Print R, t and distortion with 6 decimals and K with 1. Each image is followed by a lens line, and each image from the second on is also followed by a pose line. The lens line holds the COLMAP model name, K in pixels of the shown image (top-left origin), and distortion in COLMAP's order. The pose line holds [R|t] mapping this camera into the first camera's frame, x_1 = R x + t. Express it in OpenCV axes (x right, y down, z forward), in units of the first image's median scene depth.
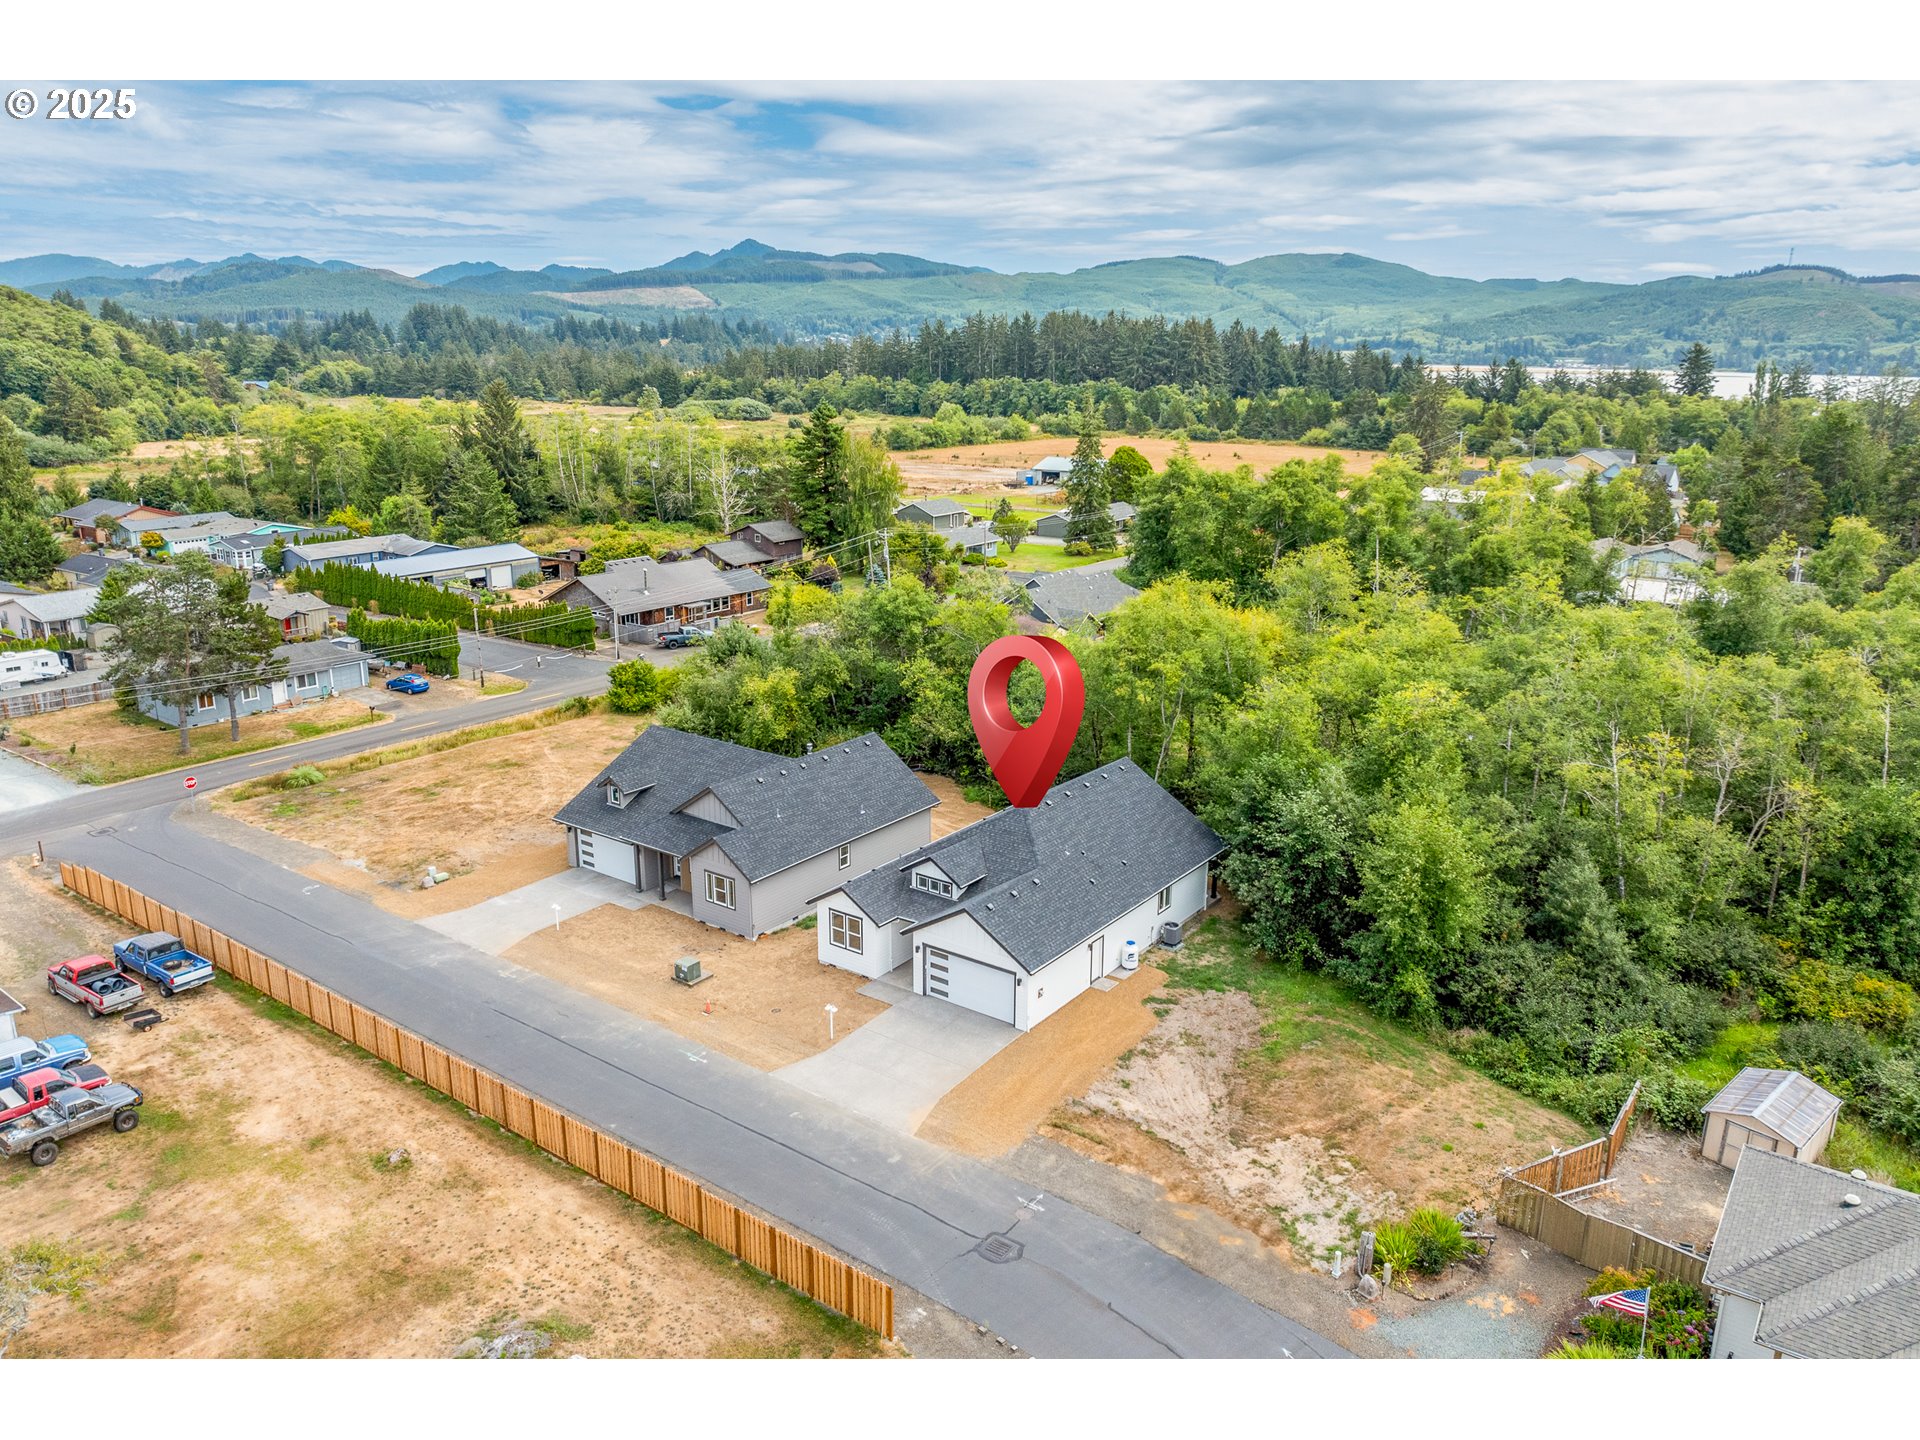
lens RADIAL K [[1381.2, 0, 976.1], [0, 1381.2, 687.0], [0, 0, 1]] dist [-0.035419, -0.003026]
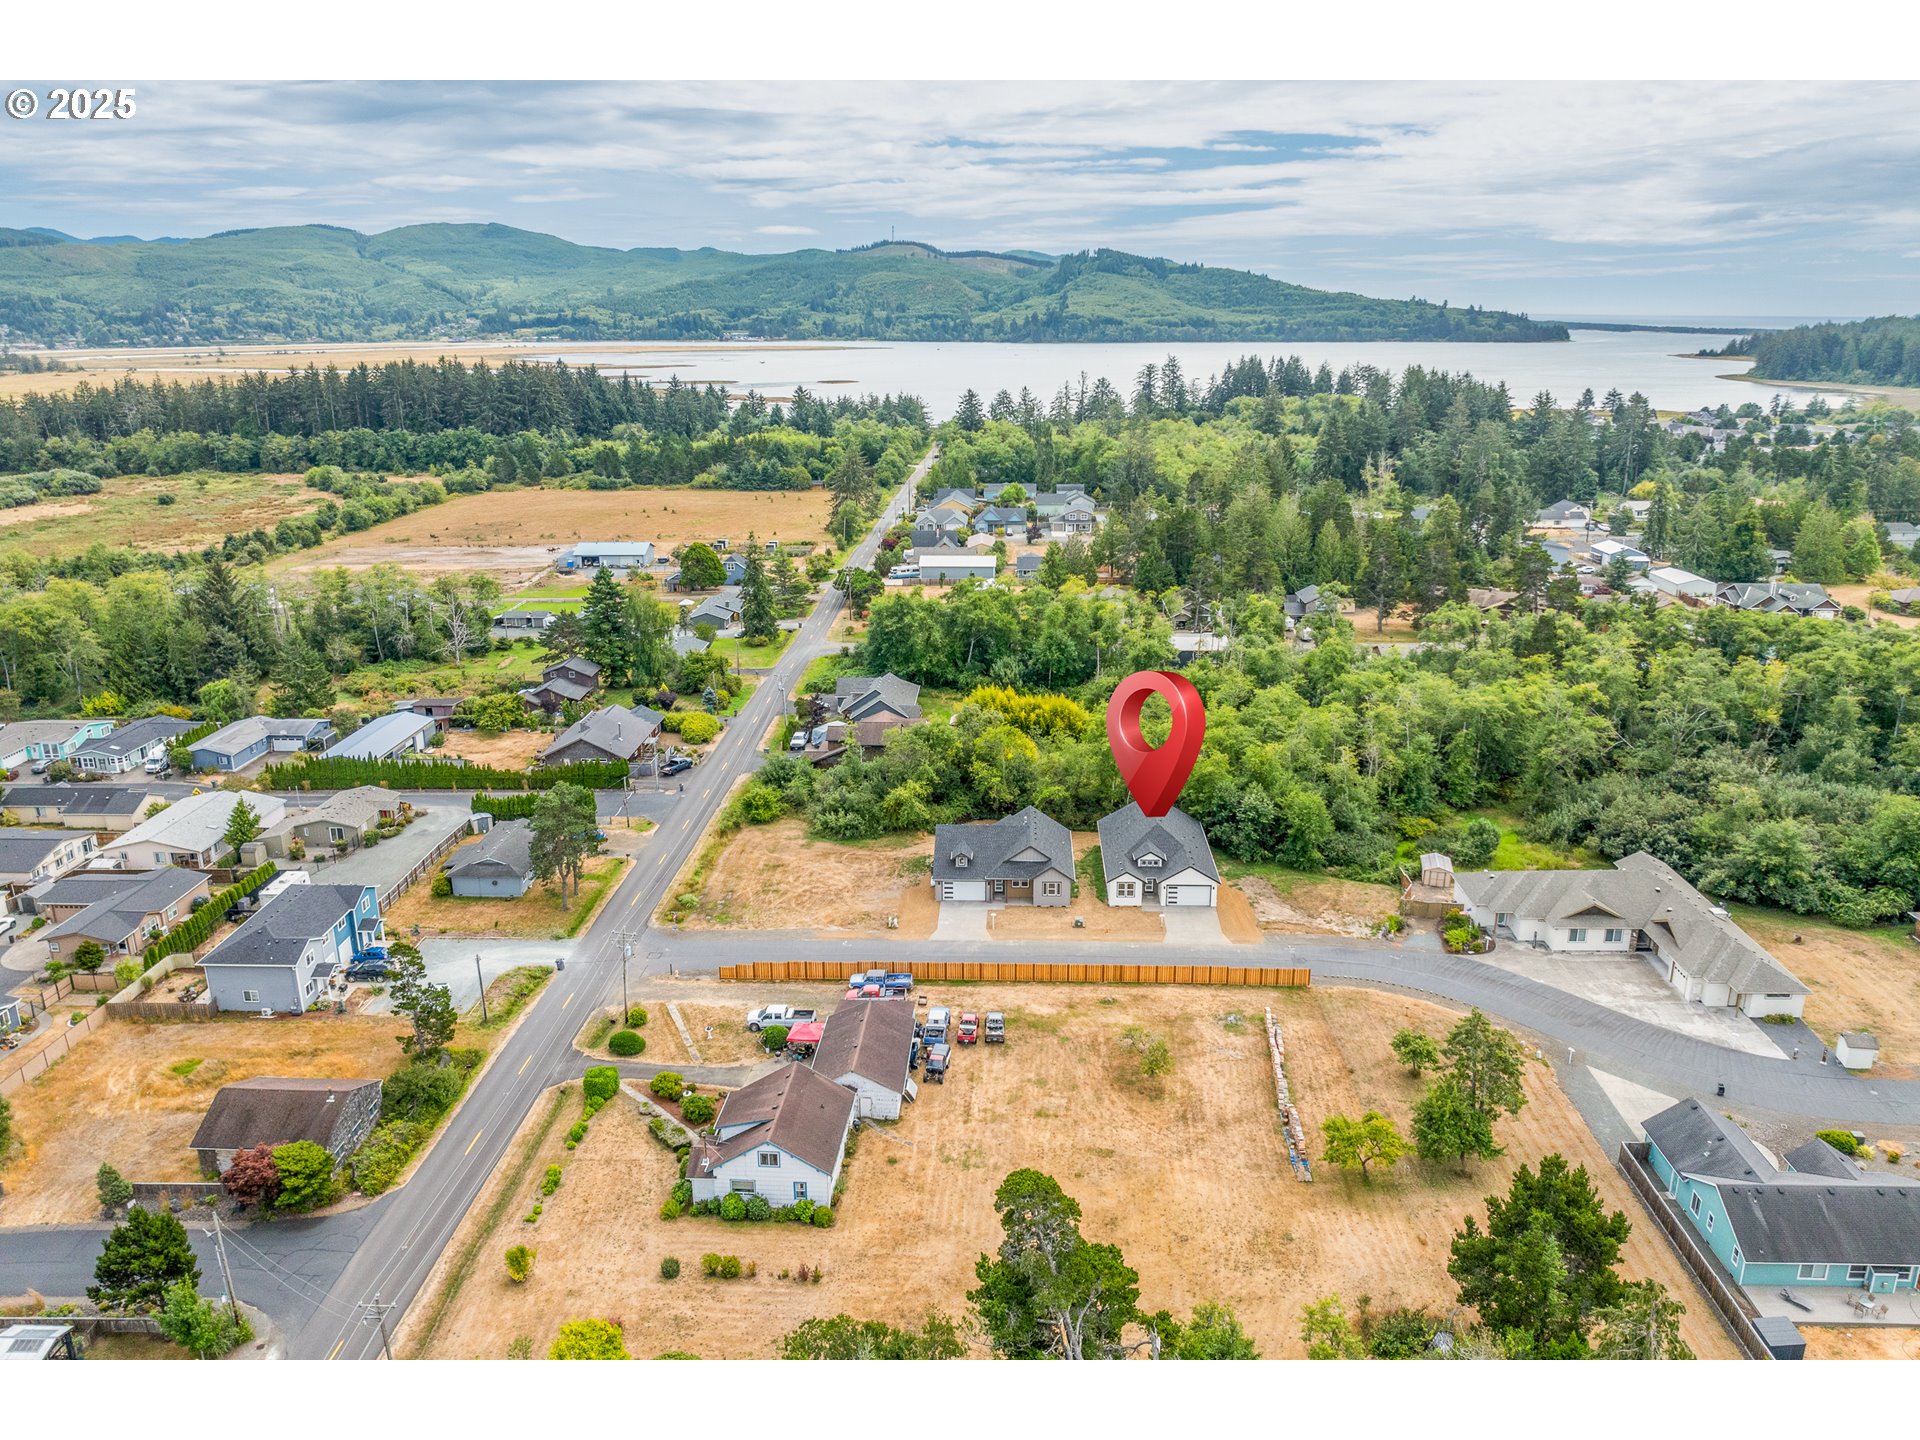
lens RADIAL K [[1381.2, 0, 976.1], [0, 1381.2, 687.0], [0, 0, 1]] dist [-0.035419, -0.003026]
pose [[0.827652, -0.159437, 0.538119, -1.280141], [0.143072, 0.987061, 0.072400, -0.317531], [-0.542700, 0.017068, 0.839753, -0.734256]]
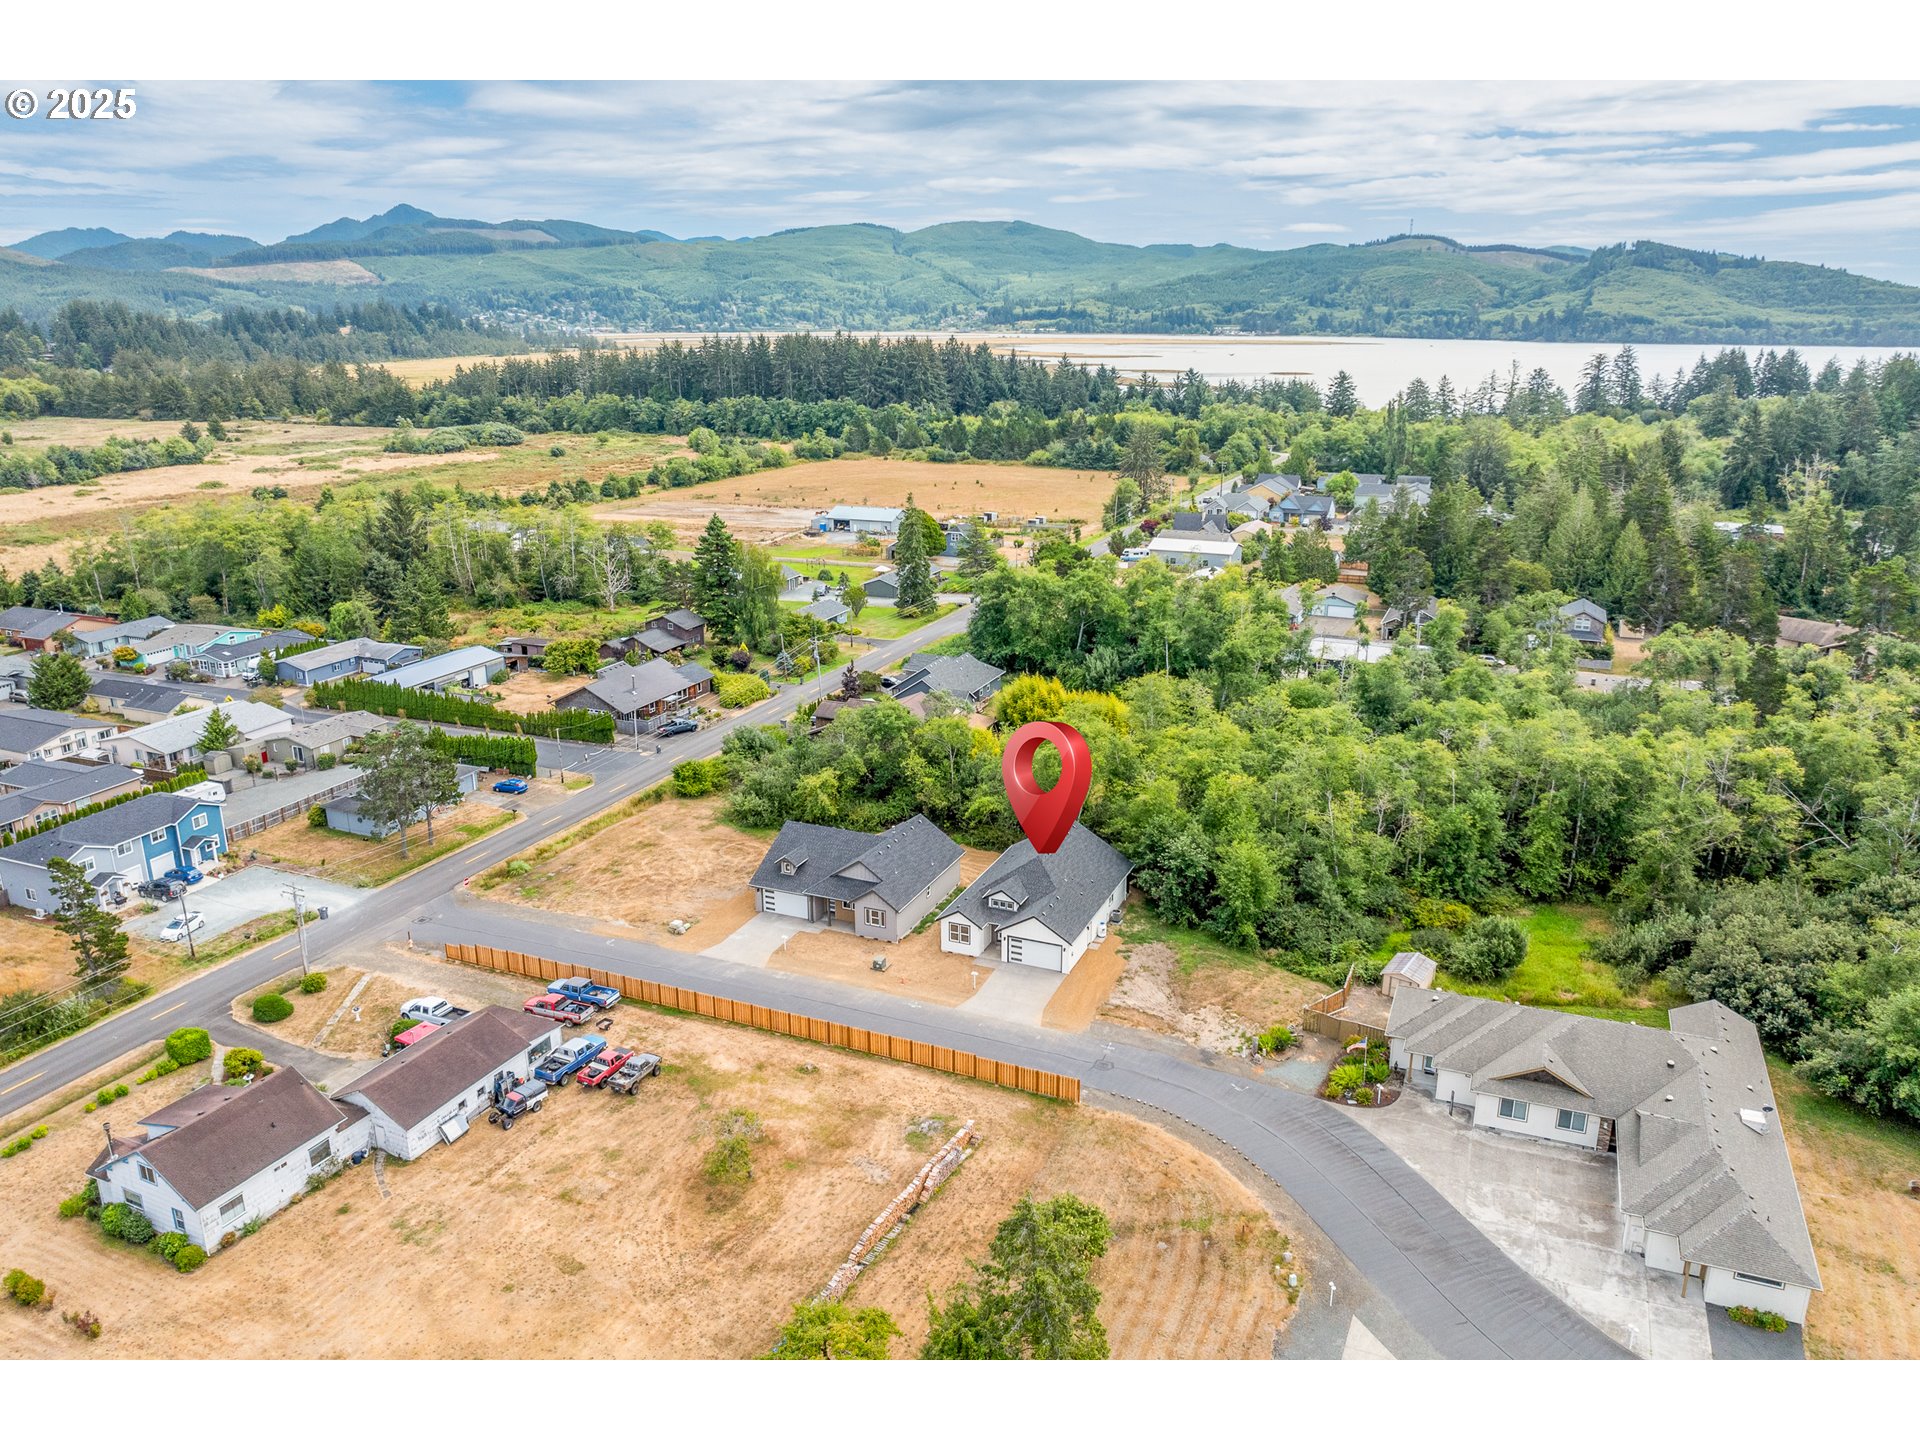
lens RADIAL K [[1381.2, 0, 976.1], [0, 1381.2, 687.0], [0, 0, 1]] dist [-0.035419, -0.003026]
pose [[0.974180, -0.068466, 0.215140, -0.375536], [0.062242, 0.997427, 0.035582, -0.185868], [-0.217023, -0.021273, 0.975935, -0.694580]]
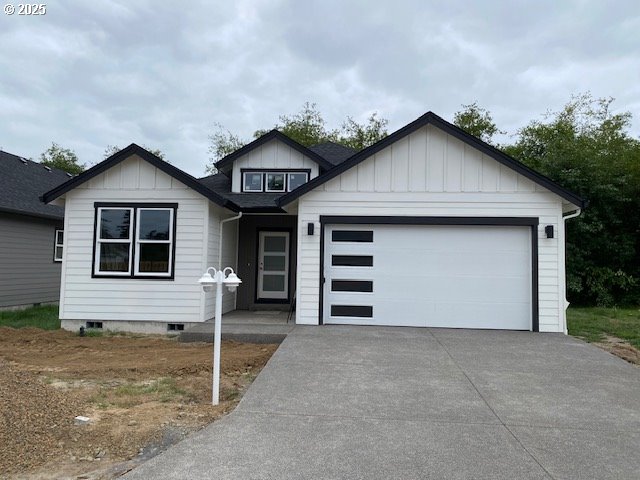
lens RADIAL K [[460.4, 0, 325.4], [0, 460.4, 229.0], [0, 0, 1]] dist [-0.035419, -0.003026]
pose [[0.823604, 0.057992, 0.564192, -0.109587], [0.123351, 0.952633, -0.277985, 0.189634], [-0.553589, 0.298543, 0.777439, 0.677916]]
